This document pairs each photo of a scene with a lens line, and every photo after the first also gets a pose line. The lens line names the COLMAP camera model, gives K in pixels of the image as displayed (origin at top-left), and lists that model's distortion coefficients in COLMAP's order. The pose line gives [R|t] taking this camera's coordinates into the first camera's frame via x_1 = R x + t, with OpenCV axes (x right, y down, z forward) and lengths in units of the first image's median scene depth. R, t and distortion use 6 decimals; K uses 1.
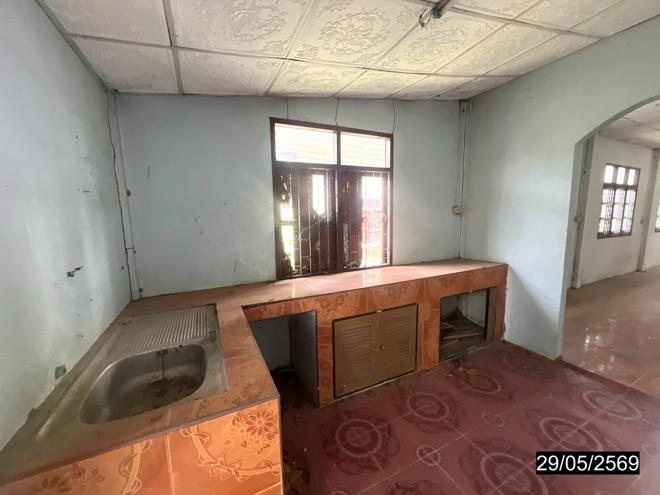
lens RADIAL K [[266.4, 0, 330.0], [0, 266.4, 247.5], [0, 0, 1]] dist [-0.001160, -0.000367]
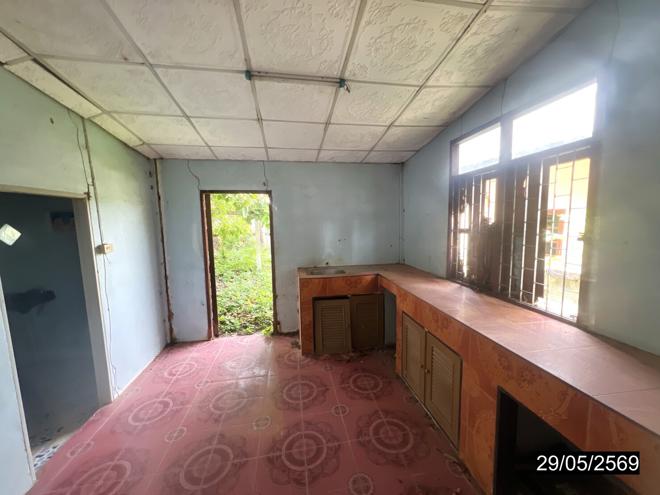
lens RADIAL K [[265.3, 0, 330.0], [0, 265.3, 247.5], [0, 0, 1]] dist [0.021510, 0.000176]
pose [[-0.292378, 0.124471, -0.948168, 1.049425], [-0.090086, 0.983499, 0.156888, -0.150724], [0.952050, 0.131288, -0.276340, 0.823220]]
